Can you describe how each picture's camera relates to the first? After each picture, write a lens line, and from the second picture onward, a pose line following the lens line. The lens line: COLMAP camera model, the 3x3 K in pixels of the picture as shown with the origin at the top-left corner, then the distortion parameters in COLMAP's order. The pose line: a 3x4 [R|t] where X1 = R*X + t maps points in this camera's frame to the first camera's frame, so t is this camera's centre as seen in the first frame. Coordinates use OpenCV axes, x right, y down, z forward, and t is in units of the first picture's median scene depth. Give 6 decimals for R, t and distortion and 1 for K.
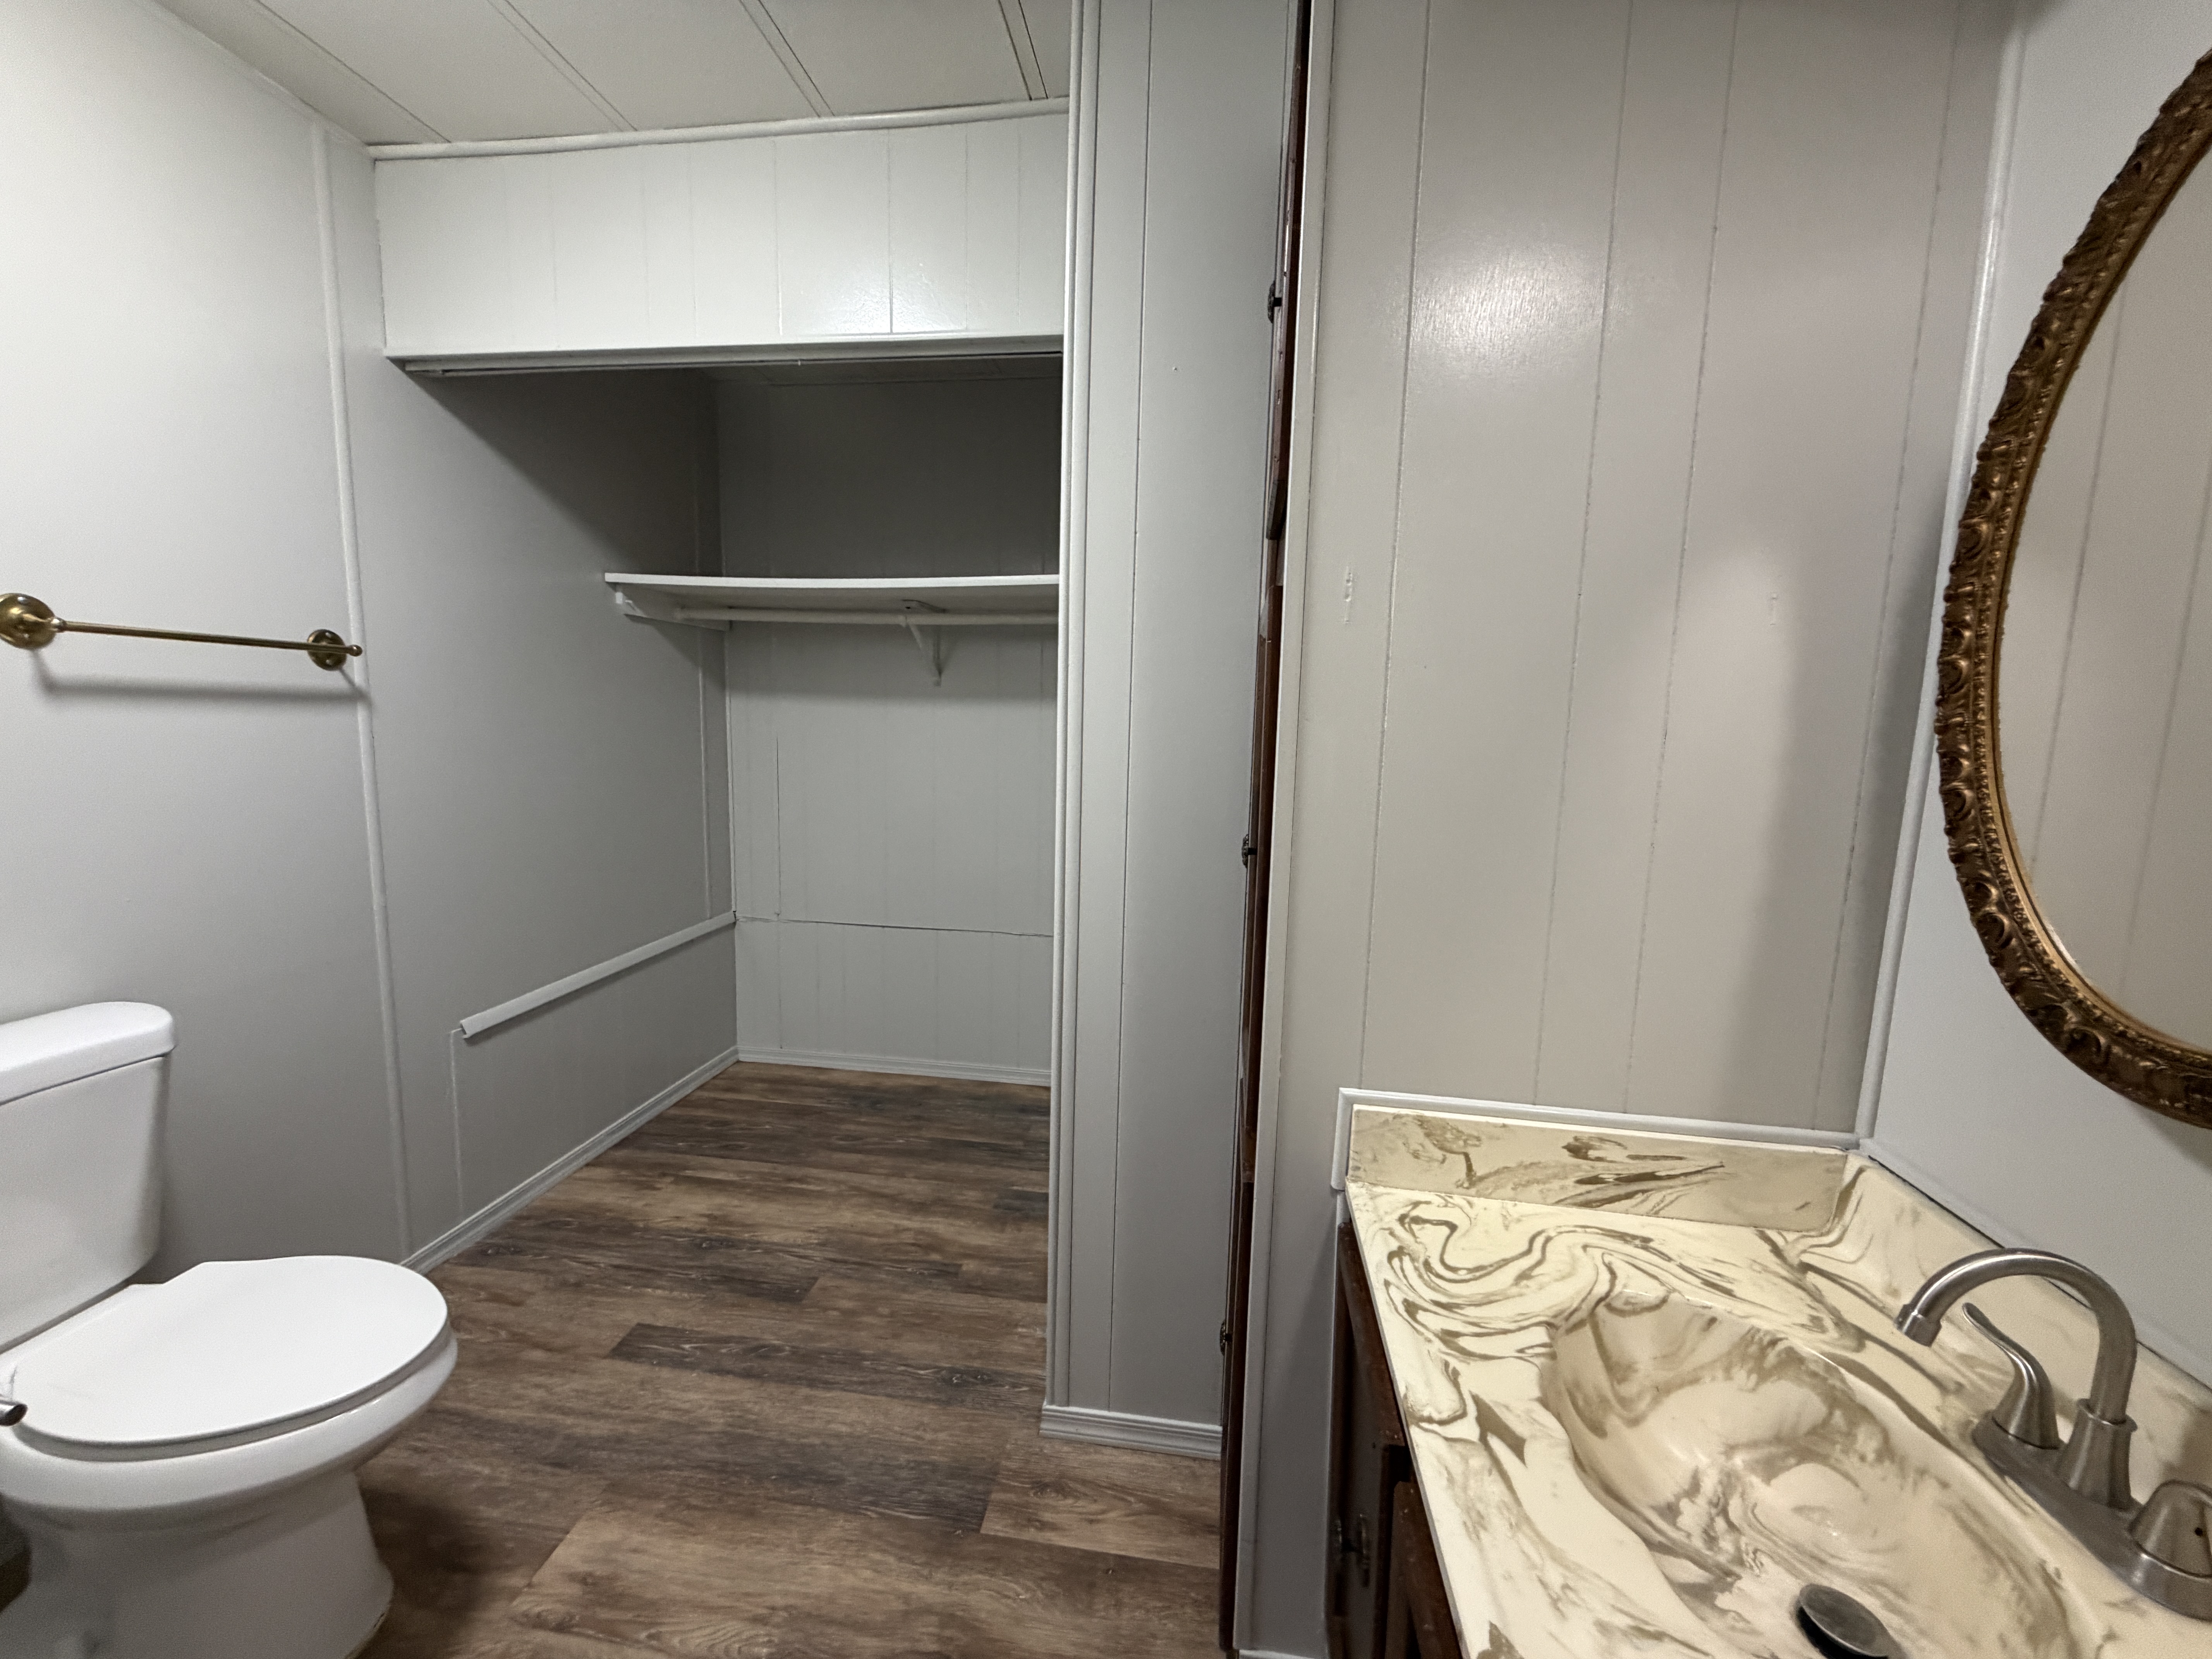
lens RADIAL K [[885.0, 0, 1097.6], [0, 885.0, 830.5], [0, 0, 1]] dist [0.001051, -0.000200]
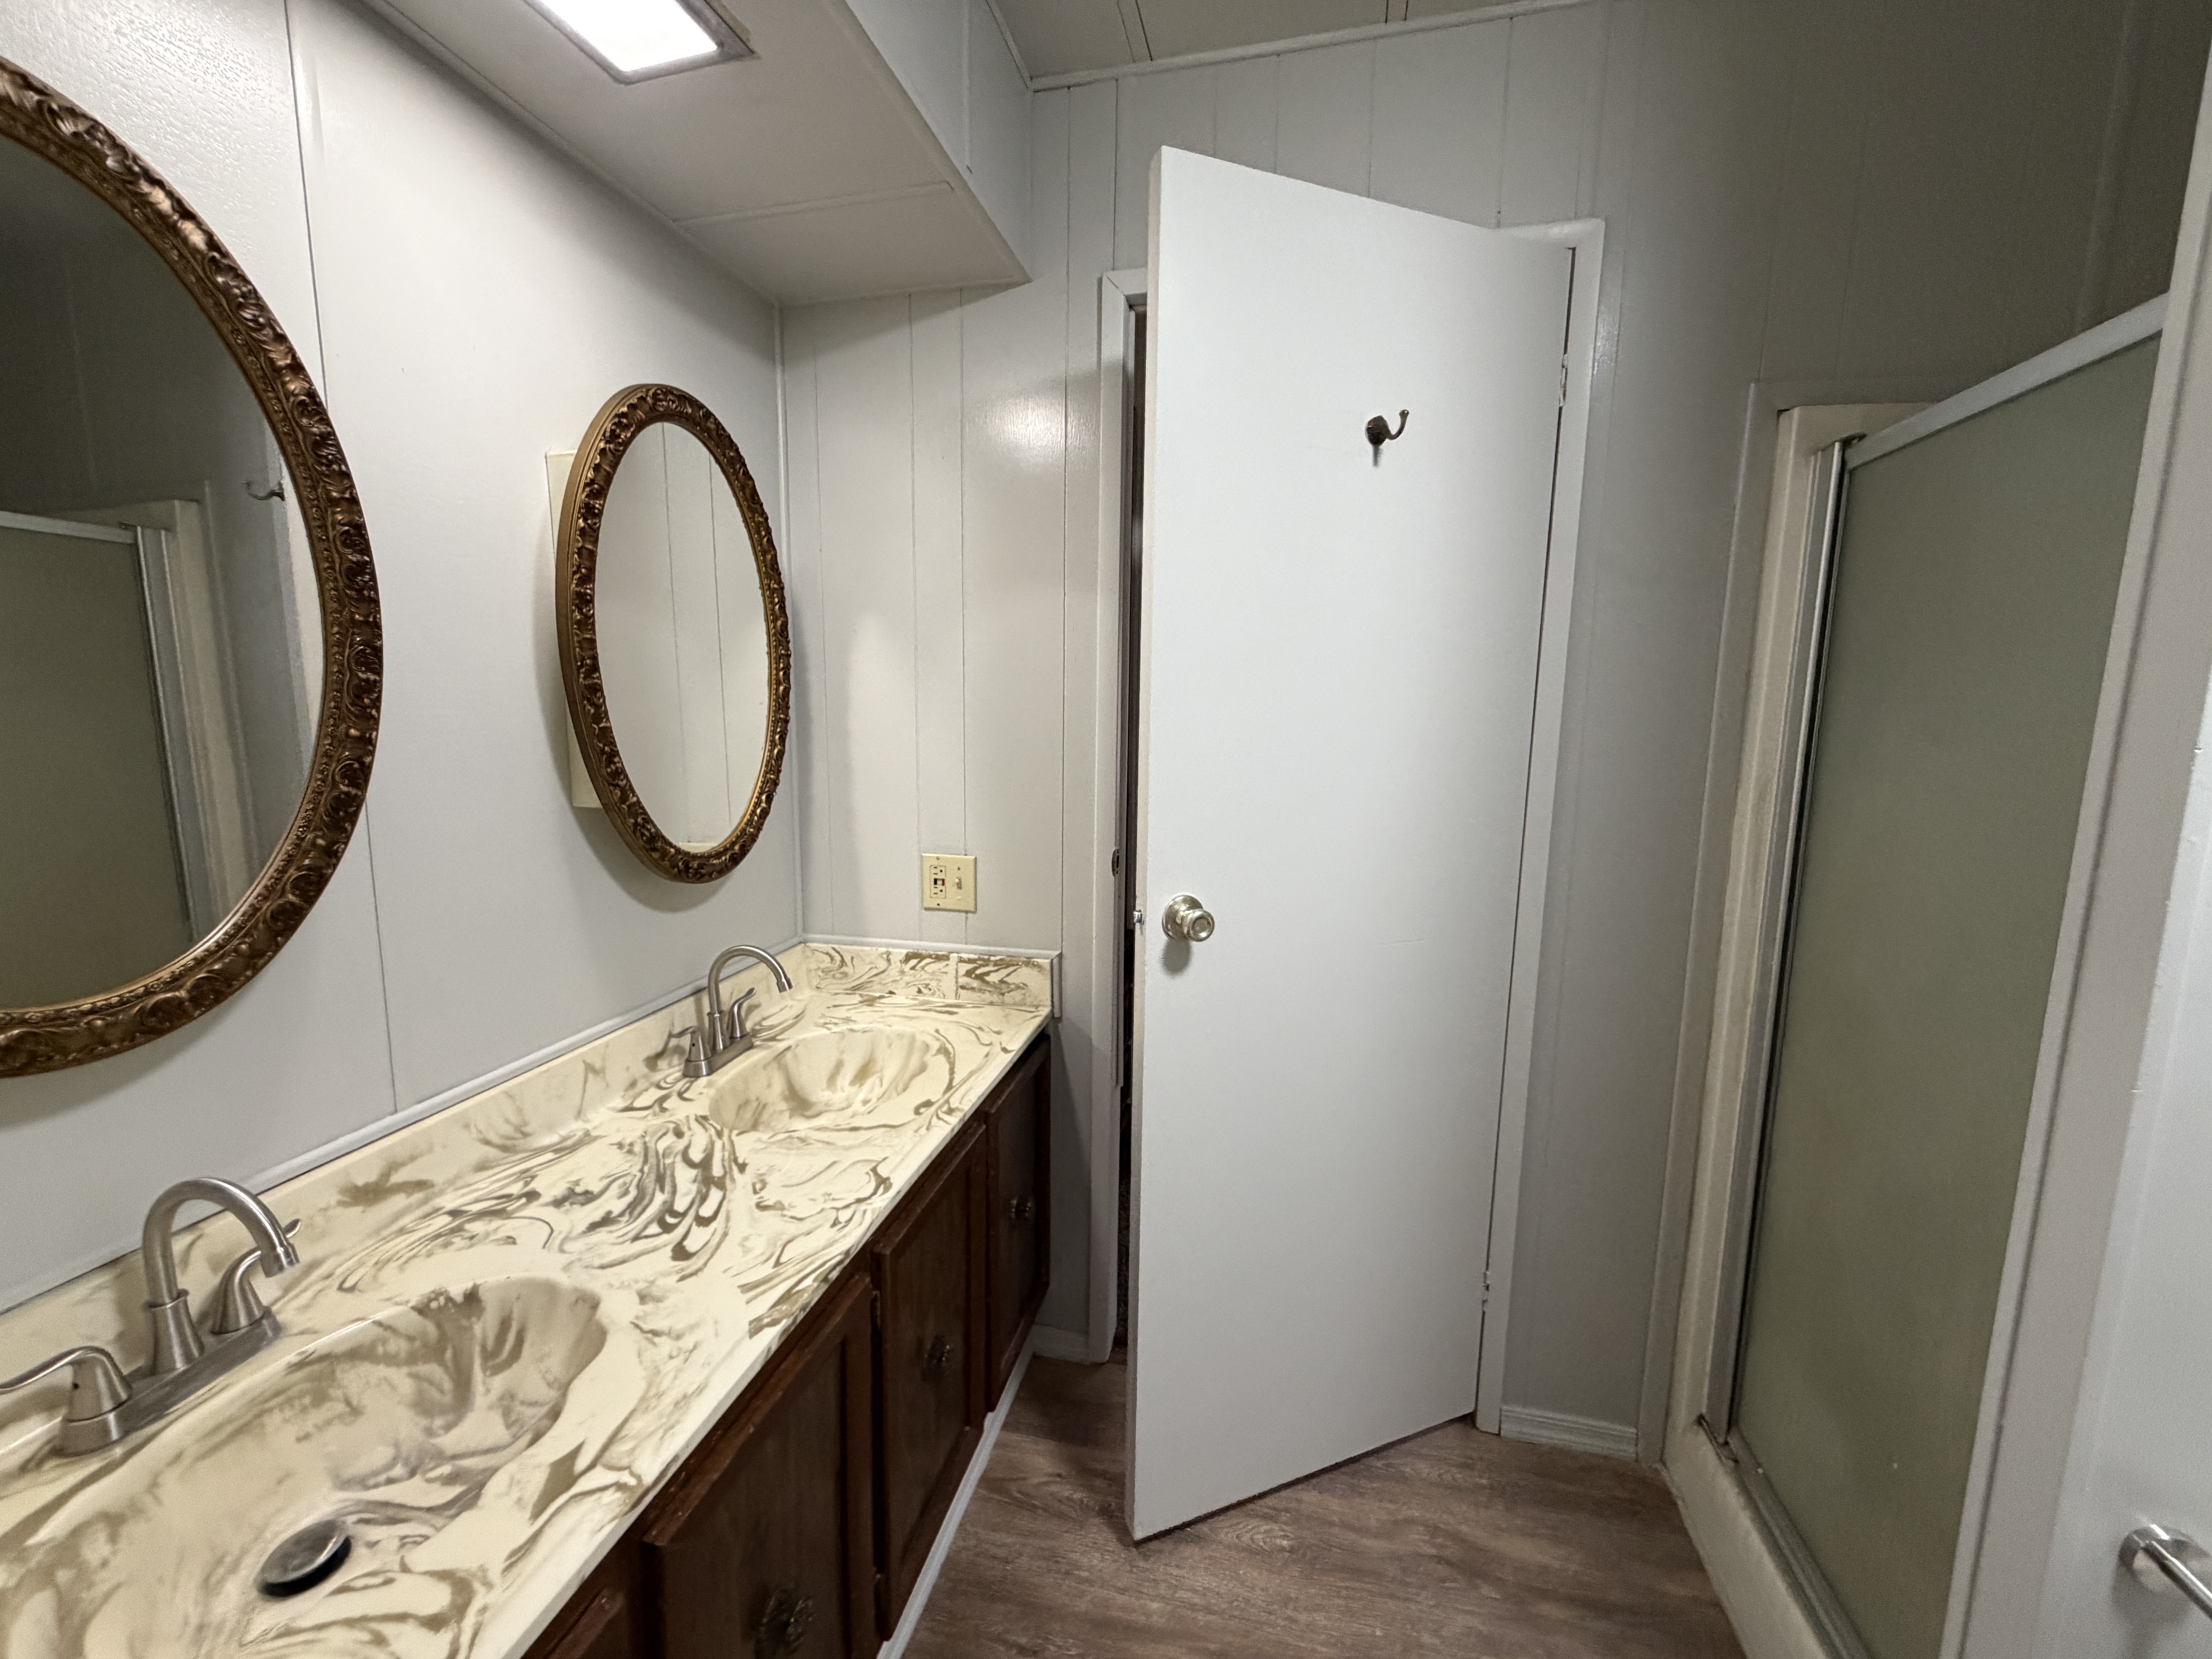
lens RADIAL K [[885.0, 0, 1097.6], [0, 885.0, 830.5], [0, 0, 1]] dist [0.001051, -0.000200]
pose [[-0.994965, -0.050948, 0.086306, -0.182636], [-0.026291, 0.963675, 0.265782, -0.285270], [-0.096712, 0.262175, -0.960162, 1.685857]]
